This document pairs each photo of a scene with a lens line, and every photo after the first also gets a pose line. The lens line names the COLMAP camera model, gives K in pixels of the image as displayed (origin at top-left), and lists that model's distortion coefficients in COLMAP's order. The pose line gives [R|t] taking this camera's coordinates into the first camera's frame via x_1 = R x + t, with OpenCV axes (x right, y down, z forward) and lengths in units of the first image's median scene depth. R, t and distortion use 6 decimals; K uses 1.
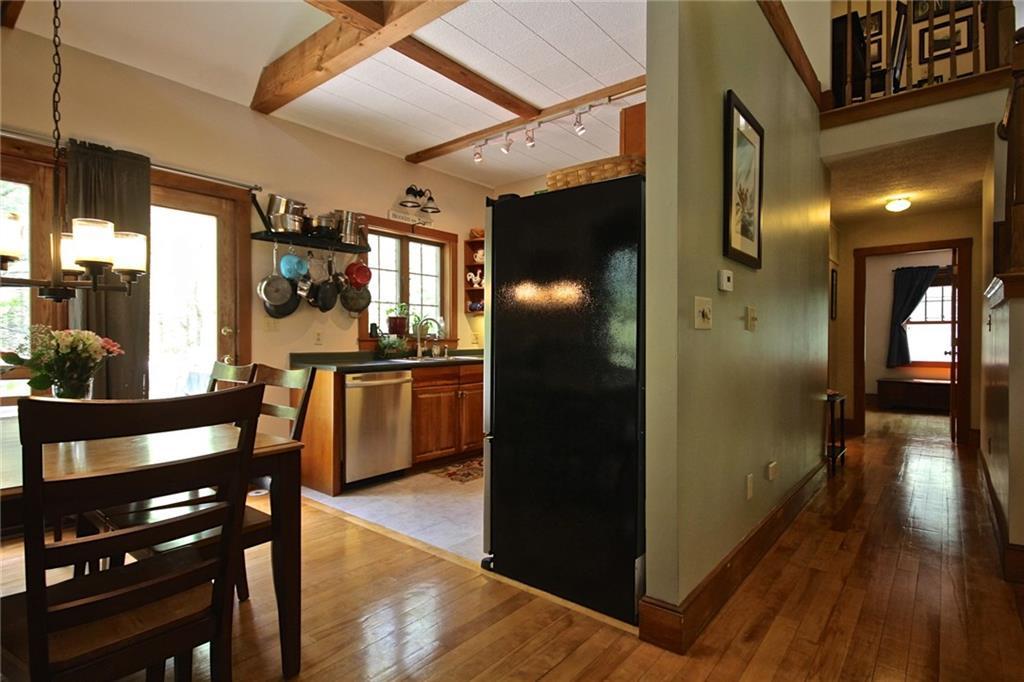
lens RADIAL K [[512.2, 0, 516.0], [0, 512.2, 343.1], [0, 0, 1]] dist [0.003457, 0.000957]
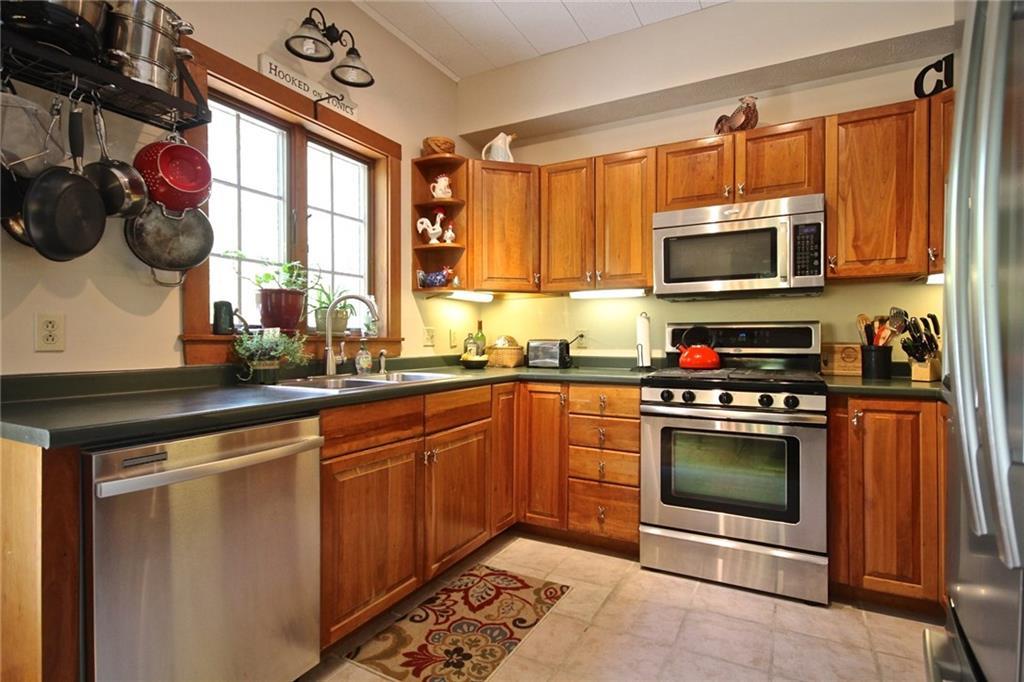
lens RADIAL K [[512.2, 0, 509.0], [0, 512.2, 340.7], [0, 0, 1]] dist [0.003457, 0.000957]
pose [[0.983658, -0.004431, 0.179991, -0.110737], [0.005953, 0.999951, -0.007915, -0.000439], [-0.179947, 0.008857, 0.983636, 0.497655]]
